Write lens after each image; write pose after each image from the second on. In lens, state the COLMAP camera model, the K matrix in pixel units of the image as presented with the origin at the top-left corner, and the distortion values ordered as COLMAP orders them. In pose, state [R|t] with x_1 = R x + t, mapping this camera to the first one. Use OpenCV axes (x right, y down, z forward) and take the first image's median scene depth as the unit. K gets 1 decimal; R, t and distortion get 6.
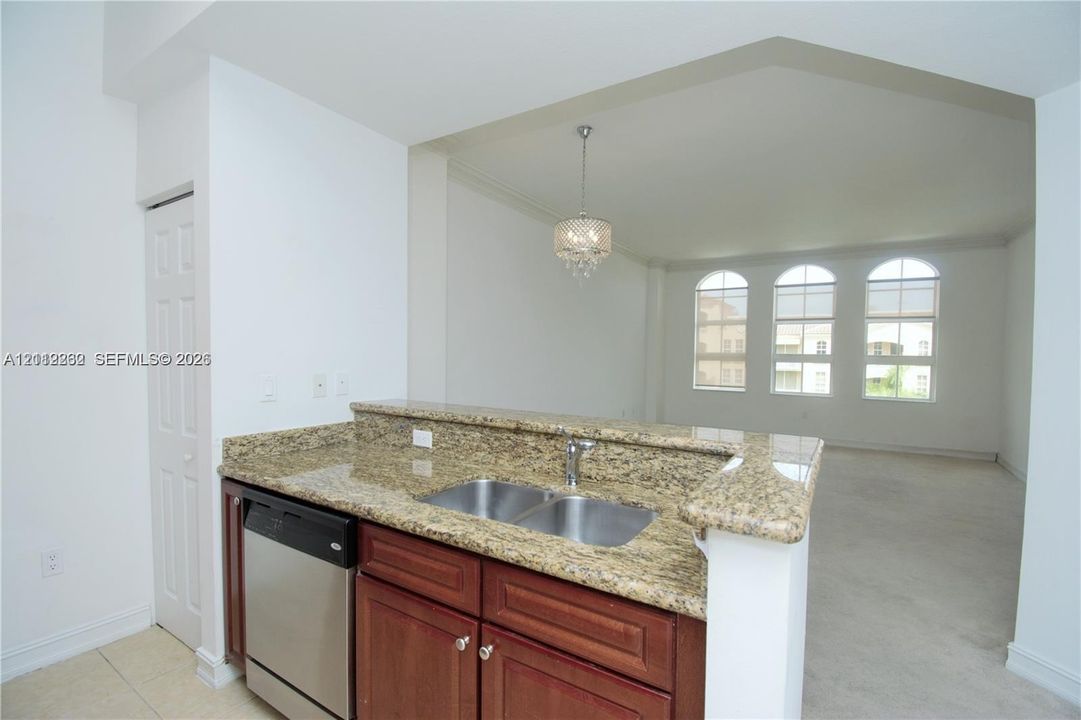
lens RADIAL K [[477.4, 0, 544.0], [0, 477.4, 369.2], [0, 0, 1]] dist [0.018115, -0.021843]
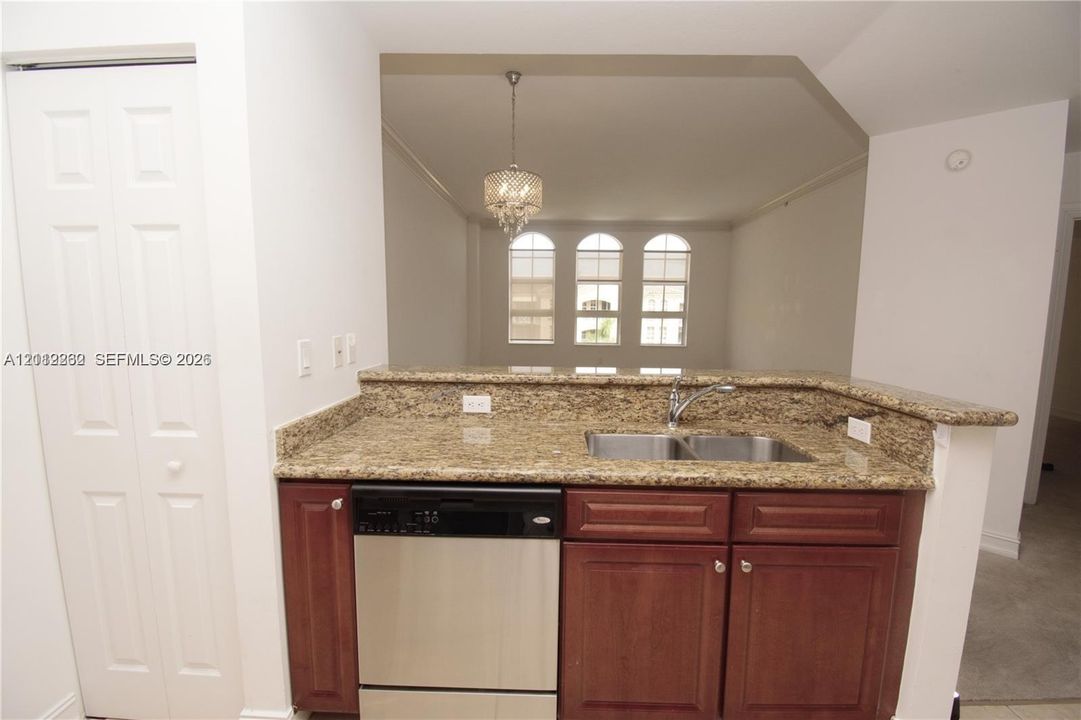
lens RADIAL K [[475.7, 0, 544.7], [0, 475.7, 373.7], [0, 0, 1]] dist [0.015845, -0.021586]
pose [[0.859447, -0.070087, 0.506397, -0.670871], [0.019063, 0.994262, 0.105256, -0.007941], [-0.510869, -0.080809, 0.855852, 0.174090]]
